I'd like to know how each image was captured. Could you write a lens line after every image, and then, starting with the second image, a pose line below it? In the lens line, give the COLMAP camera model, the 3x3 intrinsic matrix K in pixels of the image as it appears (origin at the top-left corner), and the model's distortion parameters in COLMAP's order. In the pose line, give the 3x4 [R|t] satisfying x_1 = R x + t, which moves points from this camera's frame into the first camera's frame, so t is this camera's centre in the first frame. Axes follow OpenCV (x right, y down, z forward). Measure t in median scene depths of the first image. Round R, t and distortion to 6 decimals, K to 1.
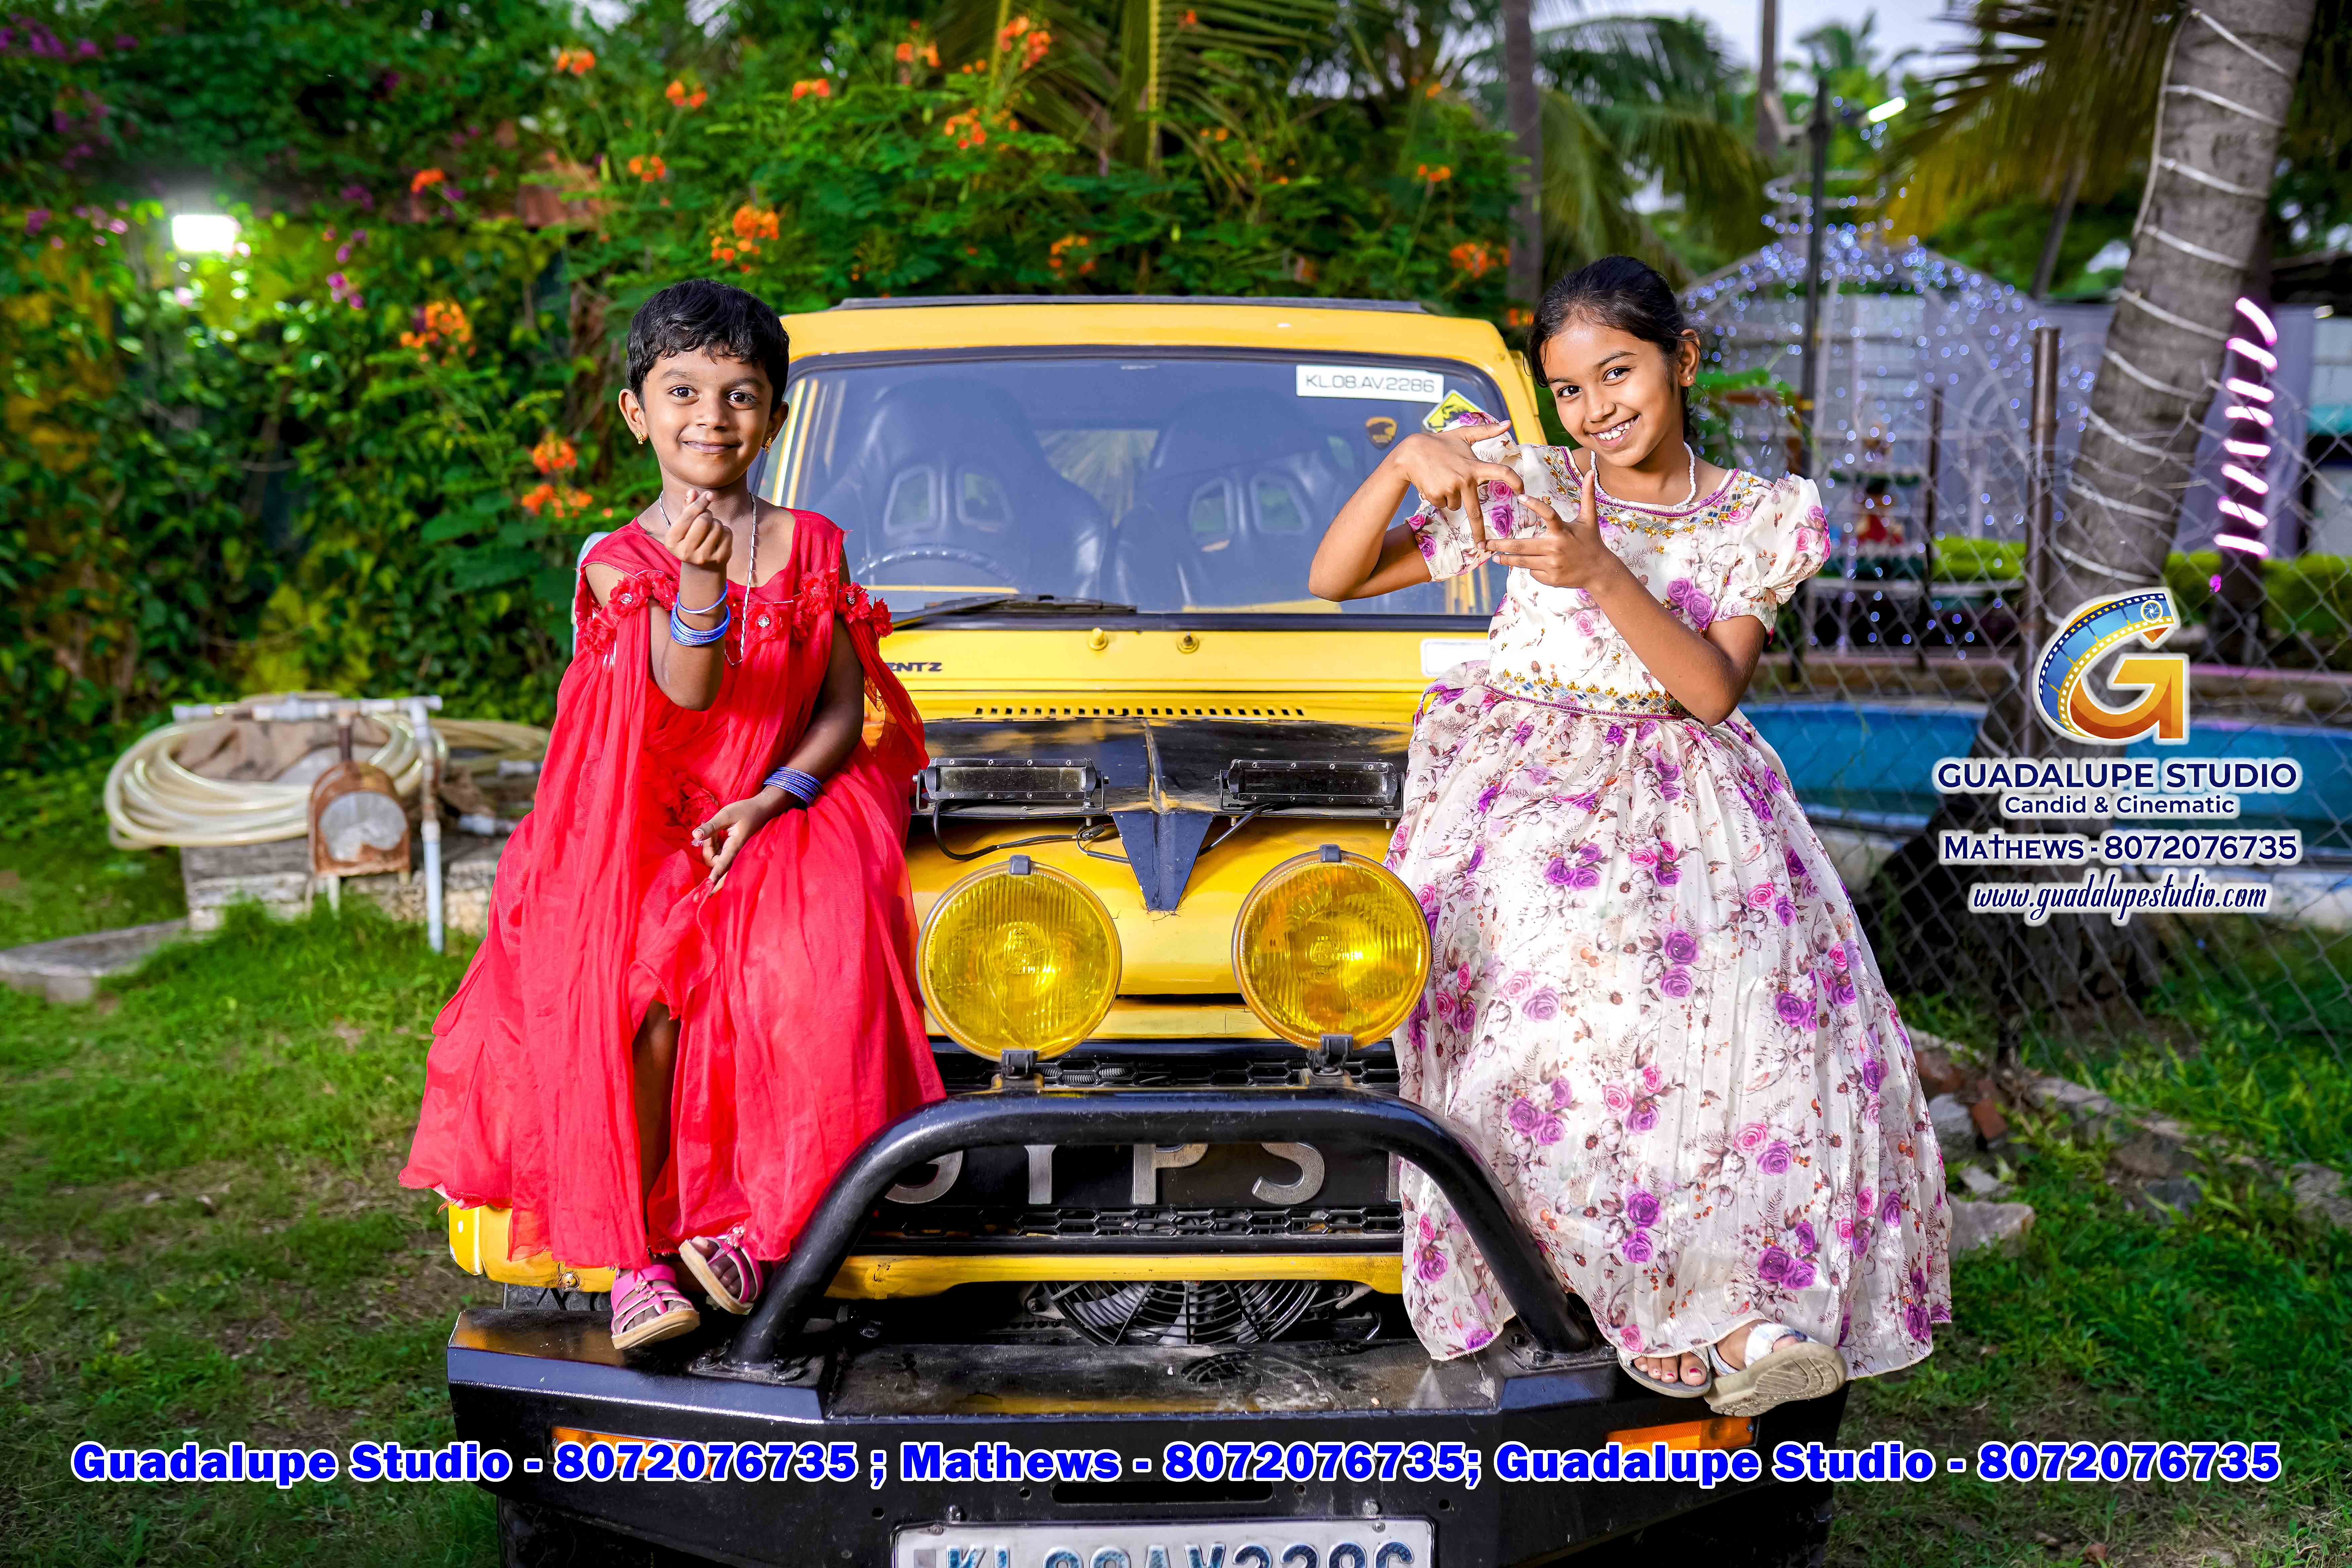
lens RADIAL K [[2238.5, 0, 1176.0], [0, 2238.5, 784.0], [0, 0, 1]] dist [-0.053799, 0.024065]
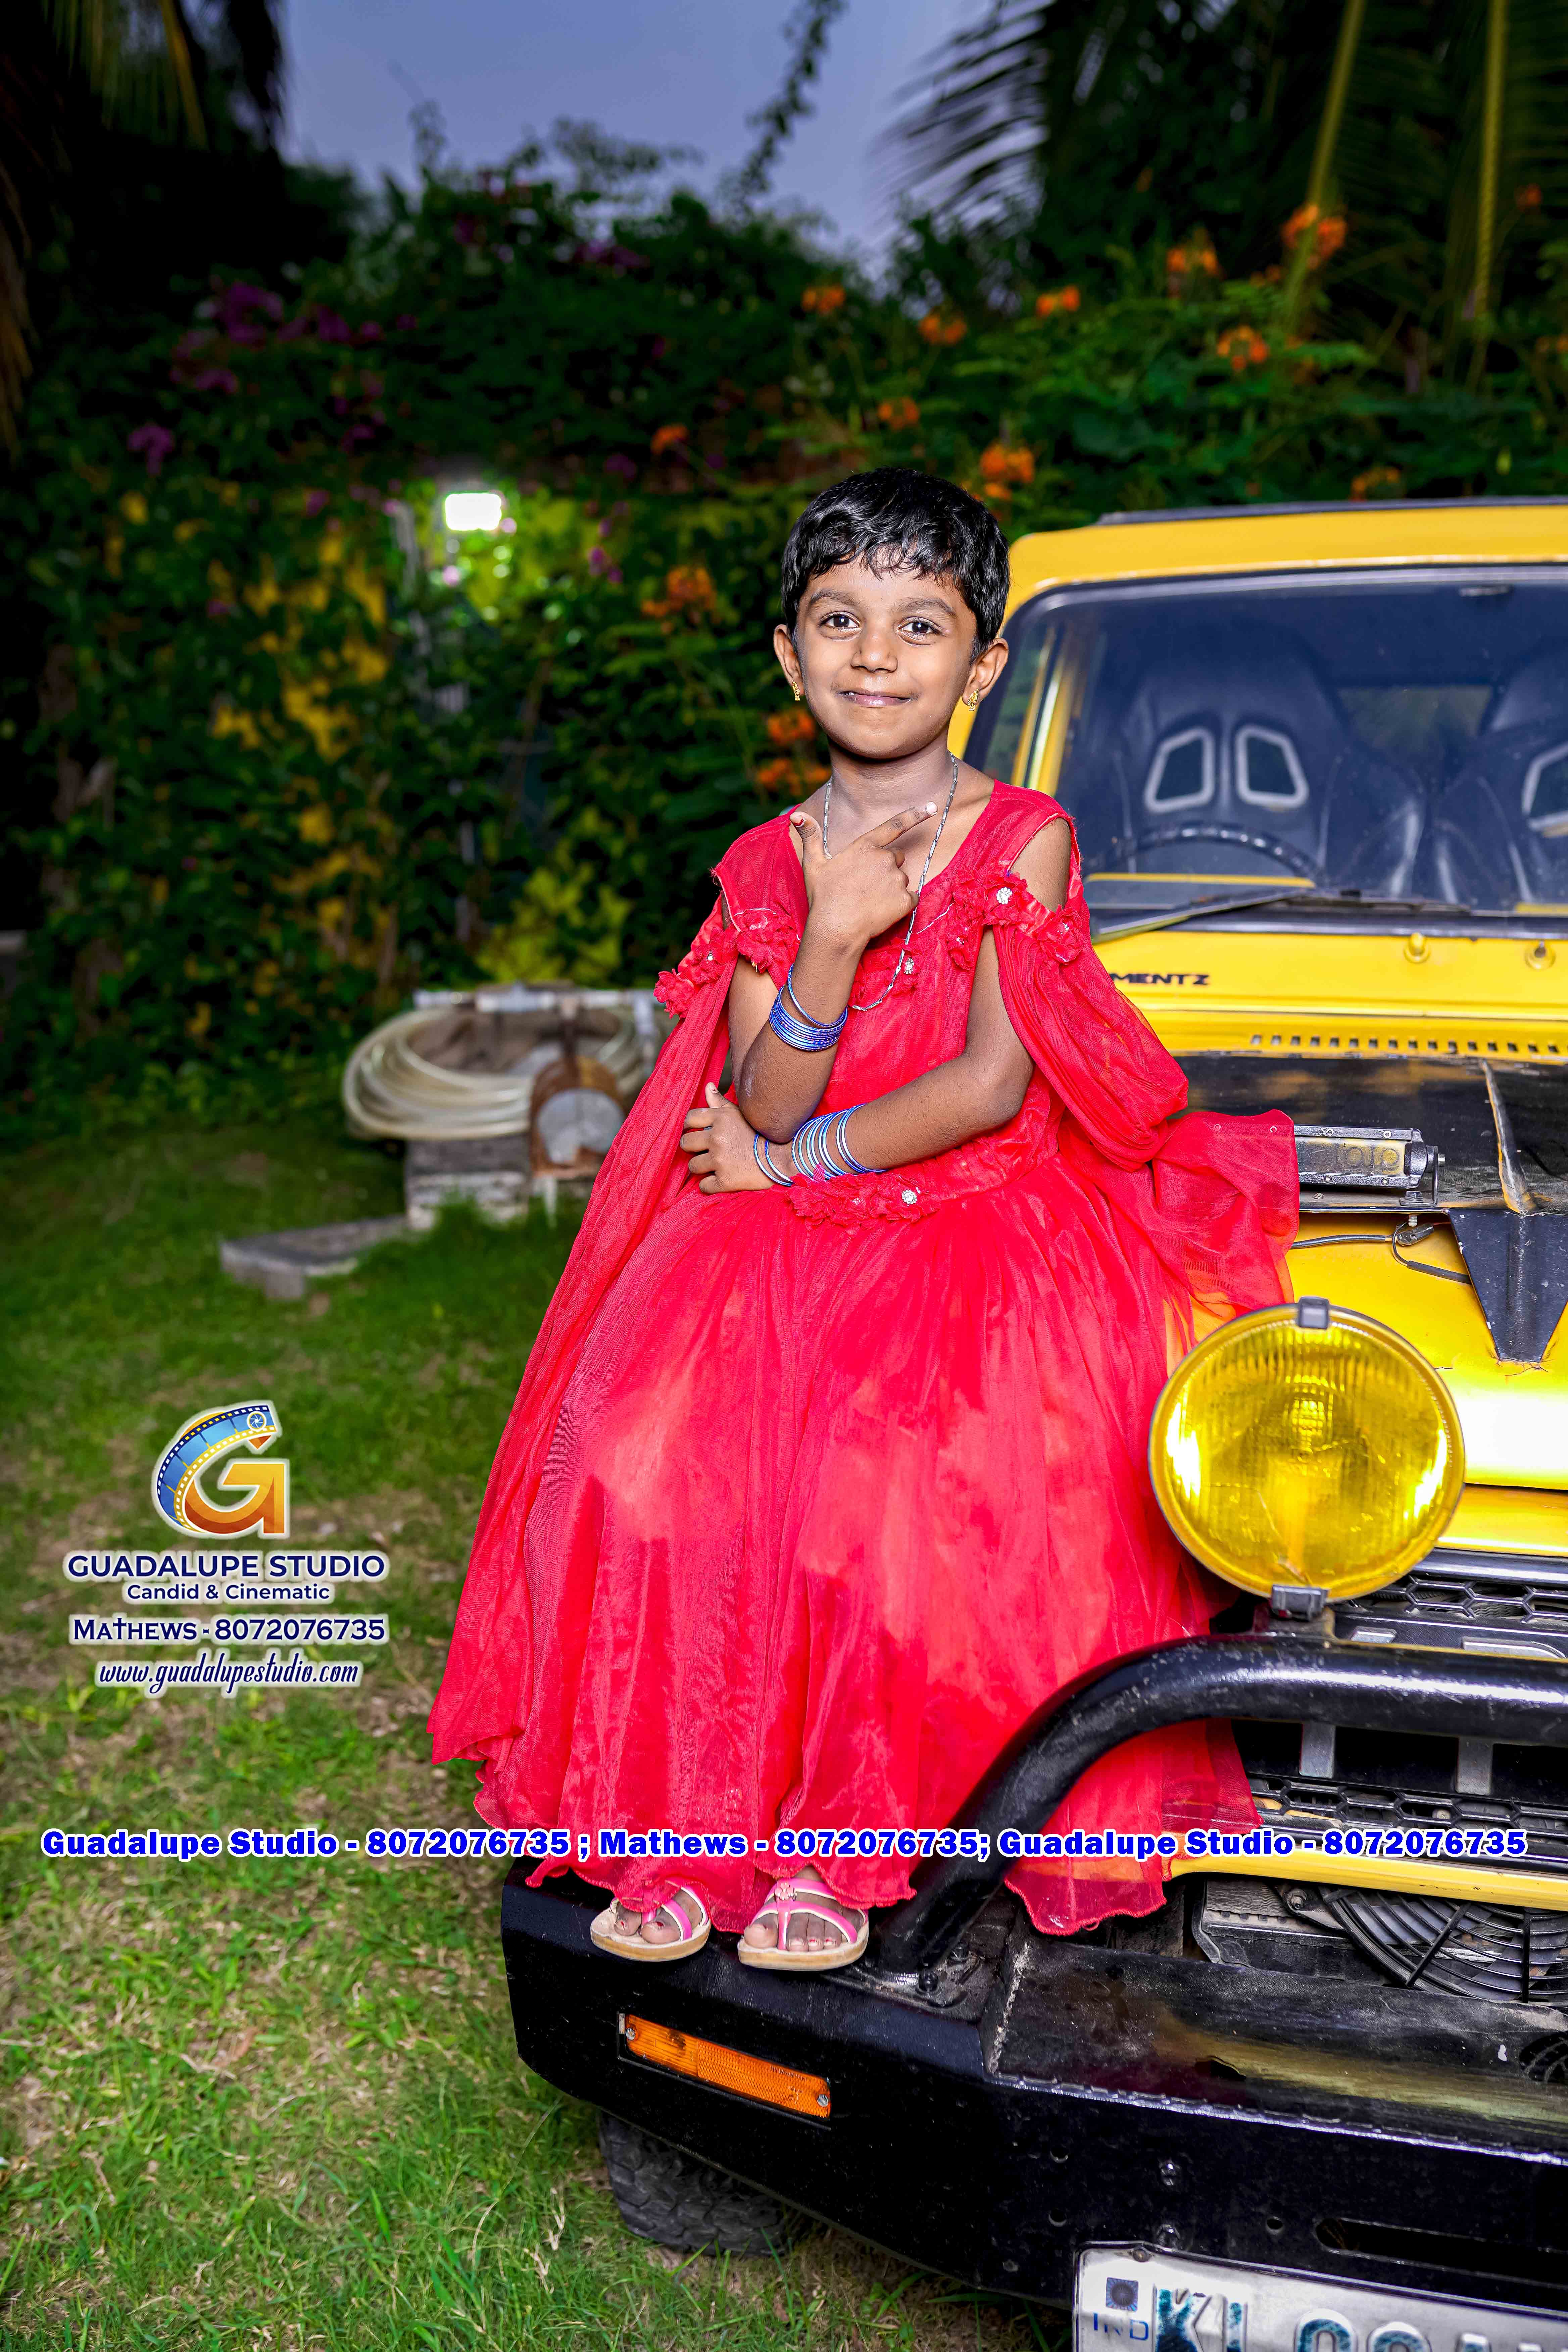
lens RADIAL K [[2238.5, 0, 784.0], [0, 2238.5, 1176.0], [0, 0, 1]] dist [-0.053799, 0.024065]
pose [[0.957077, 0.043935, -0.286485, -0.010489], [-0.030542, 0.998229, 0.051056, -0.009982], [0.288220, -0.040115, 0.956724, 0.106278]]
